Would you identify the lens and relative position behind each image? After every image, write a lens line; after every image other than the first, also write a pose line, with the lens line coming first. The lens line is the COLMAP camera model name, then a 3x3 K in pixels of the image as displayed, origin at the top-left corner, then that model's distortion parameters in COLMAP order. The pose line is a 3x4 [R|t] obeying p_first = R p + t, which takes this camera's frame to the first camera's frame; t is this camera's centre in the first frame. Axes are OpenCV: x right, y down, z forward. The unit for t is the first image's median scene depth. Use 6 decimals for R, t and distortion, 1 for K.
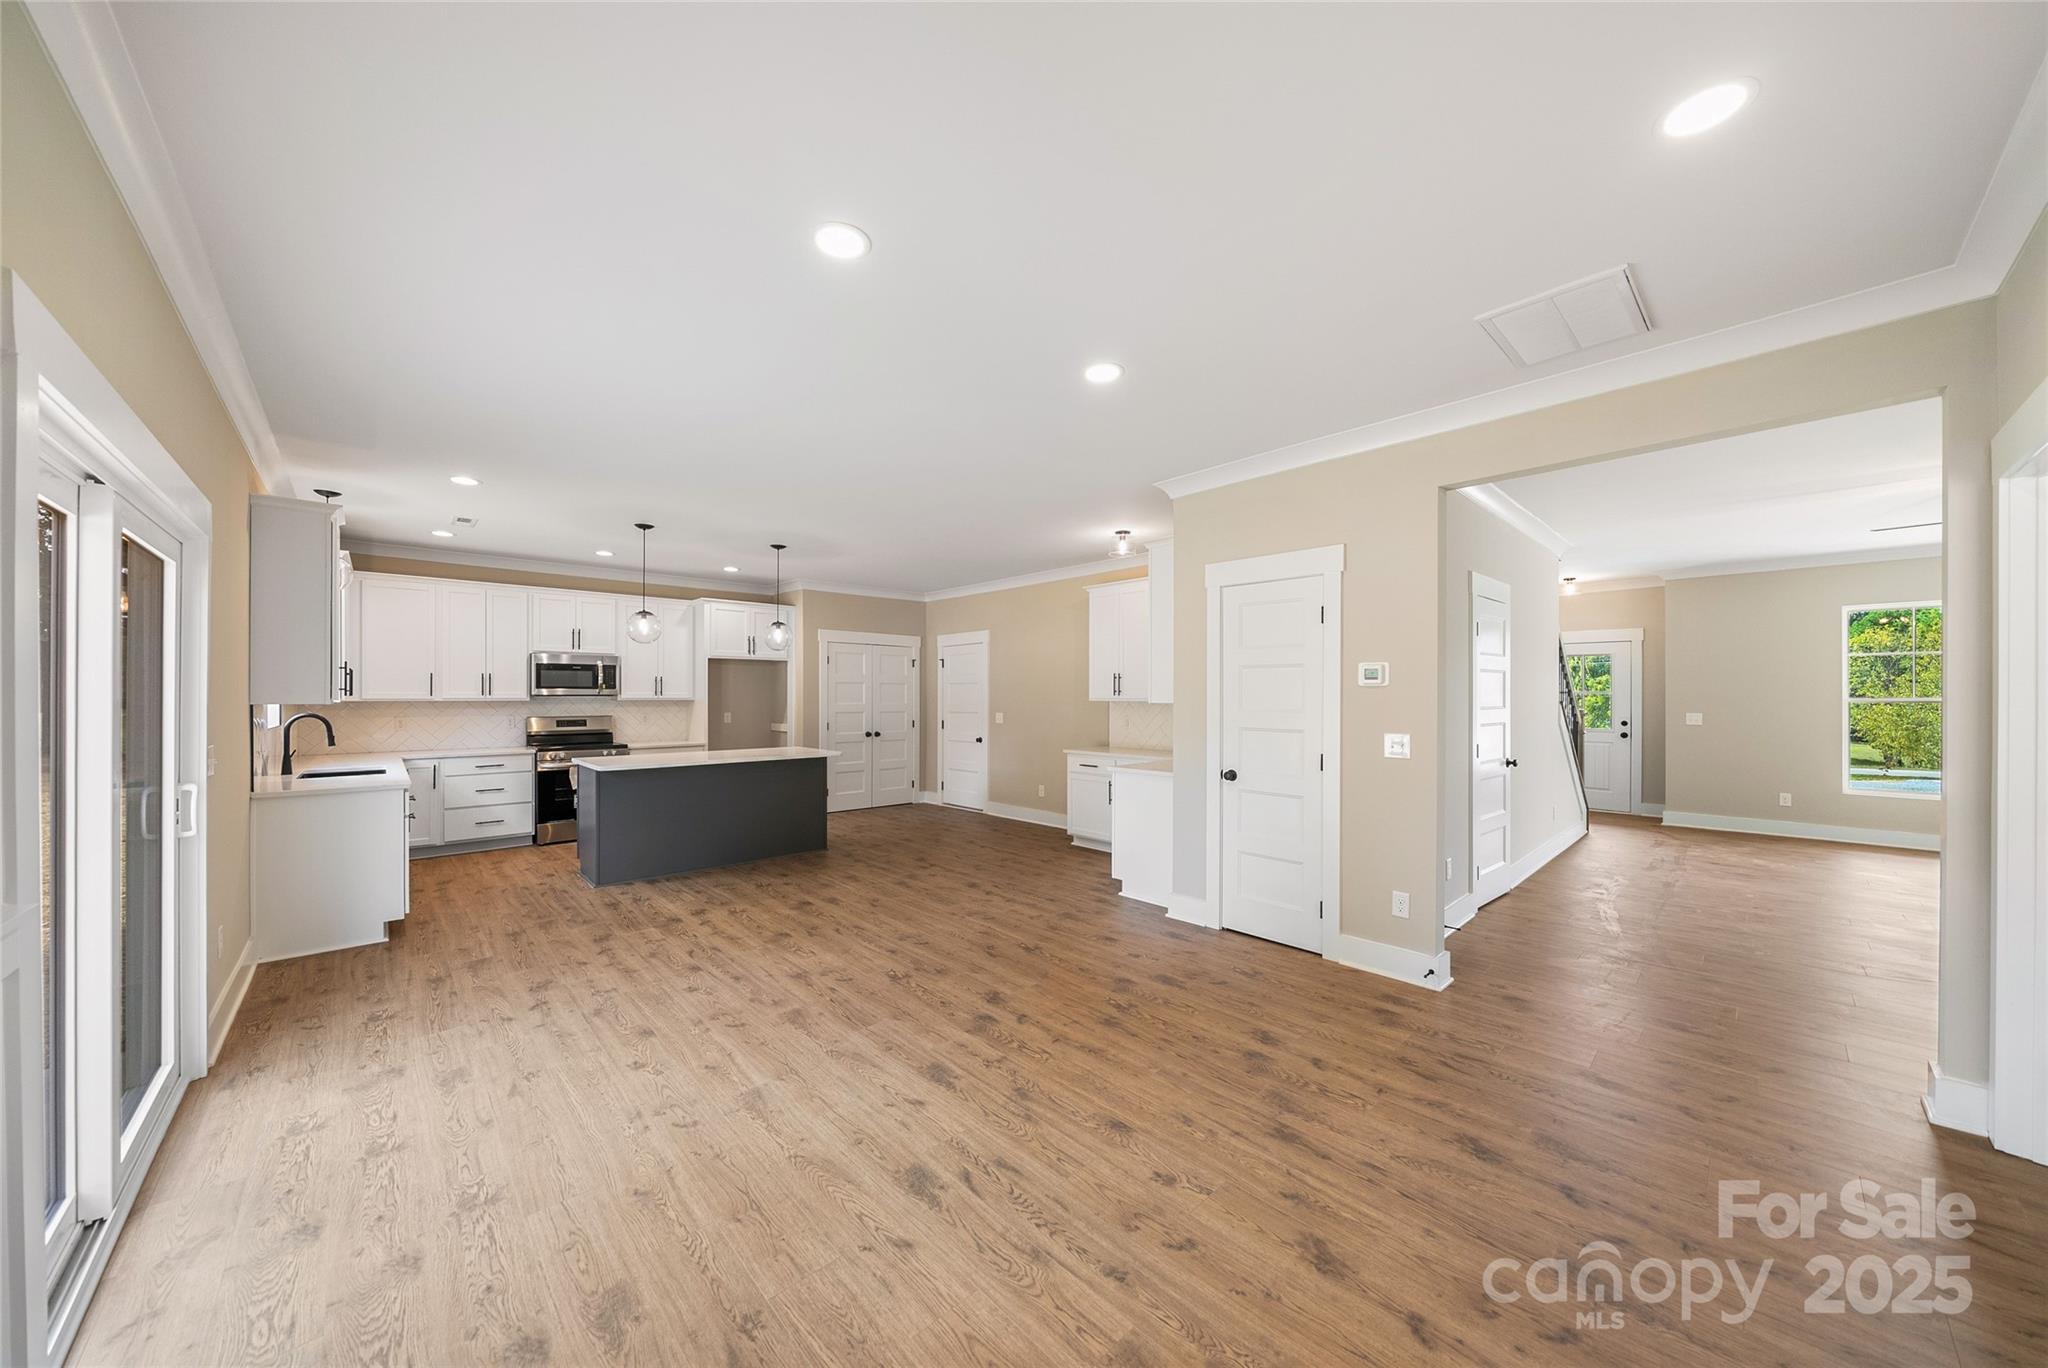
lens RADIAL K [[700.9, 0, 1021.1], [0, 700.9, 691.5], [0, 0, 1]] dist [0.001395, 0.000067]
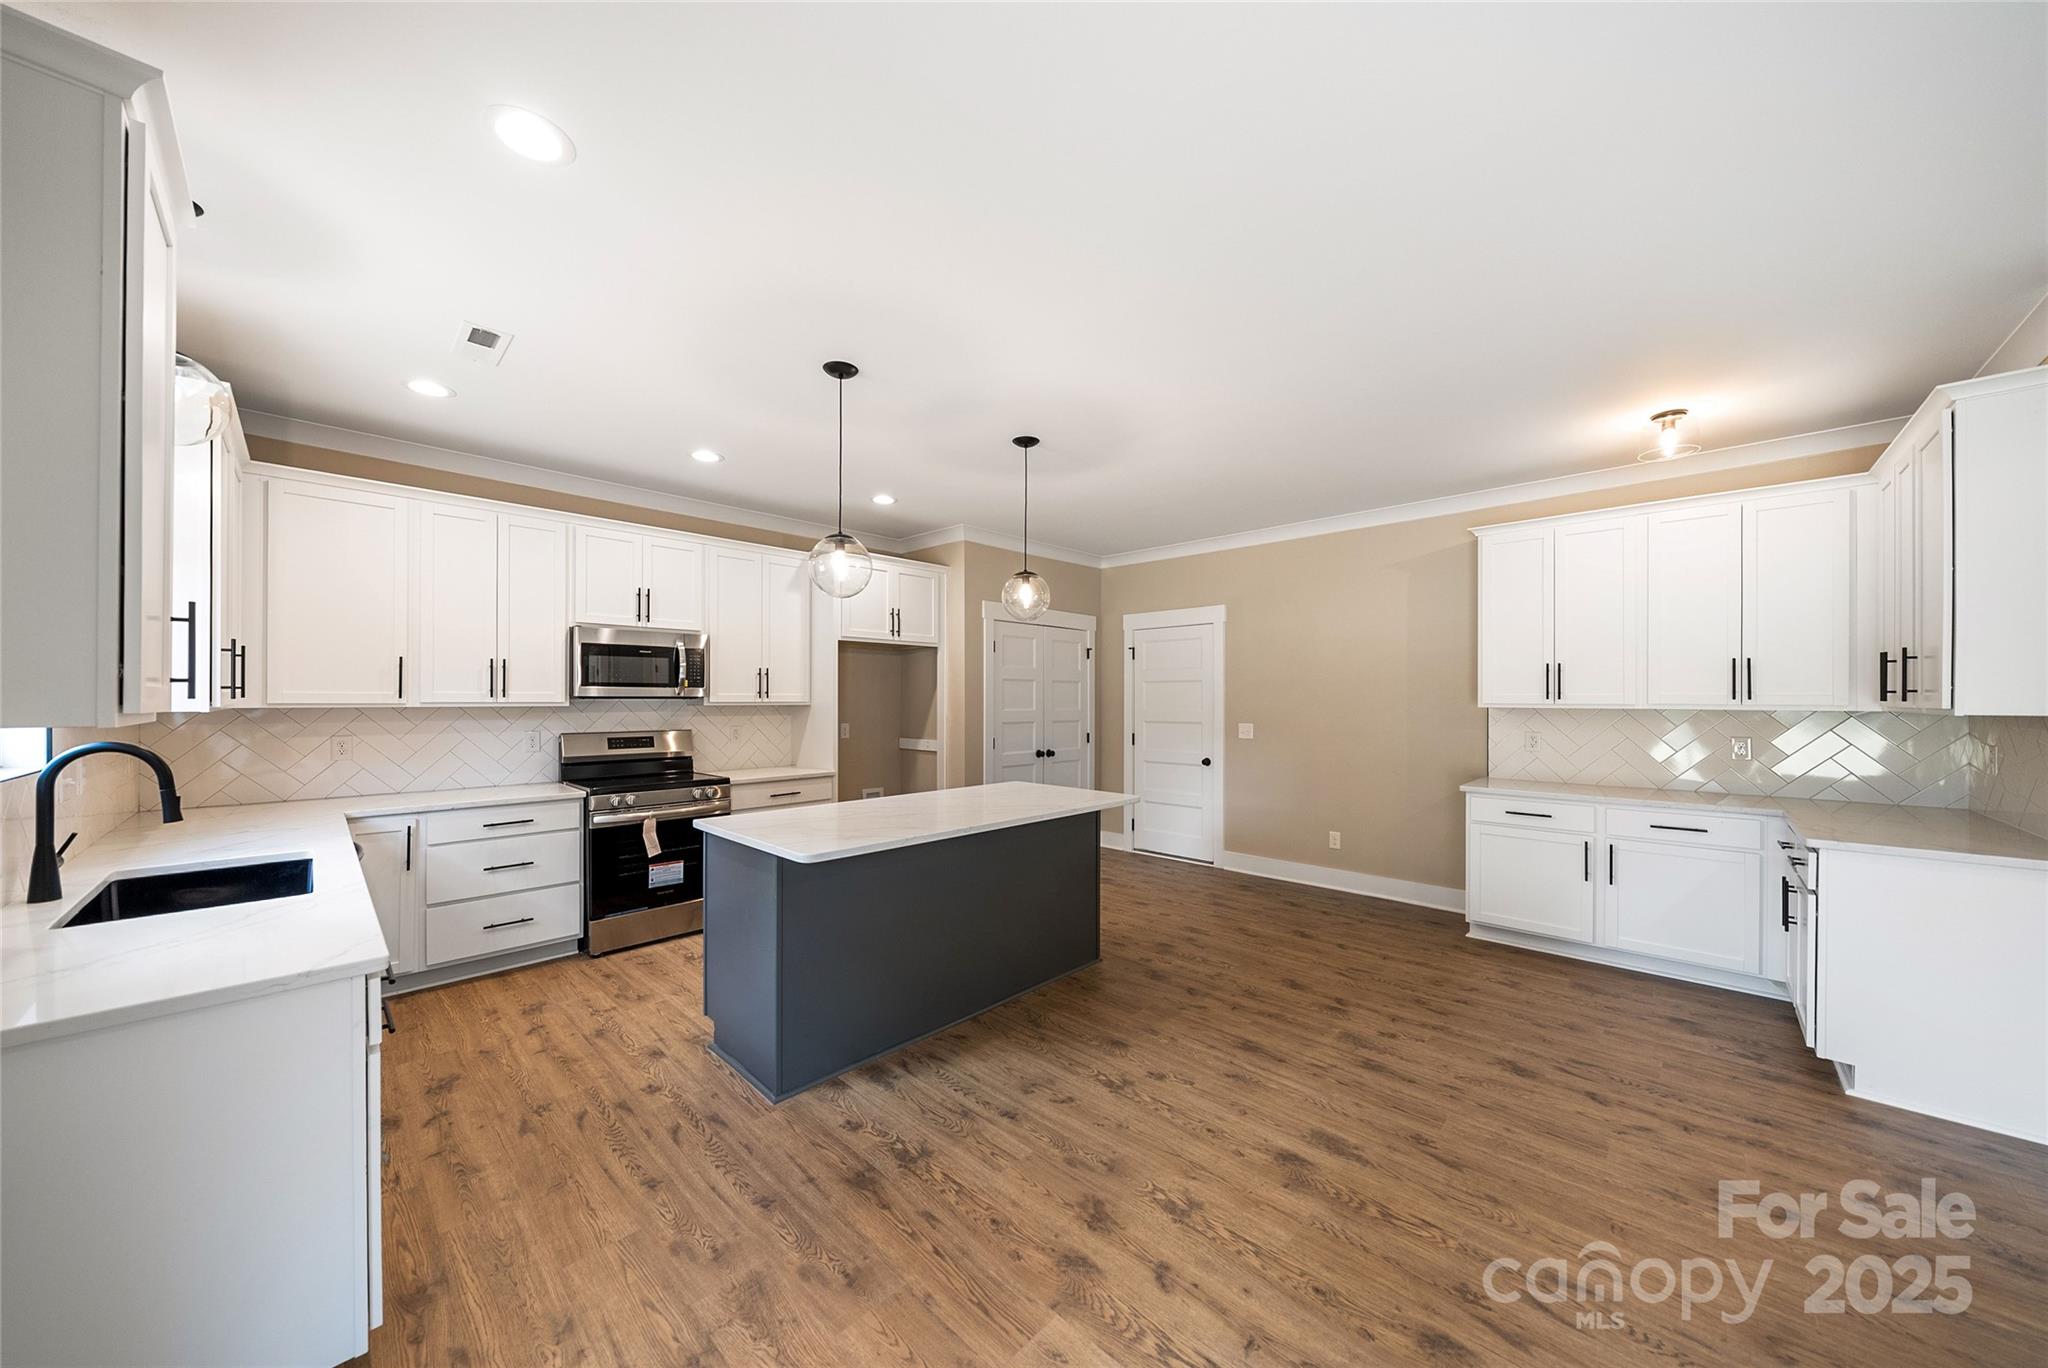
lens RADIAL K [[700.5, 0, 1023.9], [0, 700.5, 694.6], [0, 0, 1]] dist [-0.001132, -0.000010]
pose [[0.998441, 0.002013, 0.055785, -0.354551], [-0.002075, 0.999997, 0.001047, 0.001780], [-0.055782, -0.001161, 0.998442, 0.392817]]
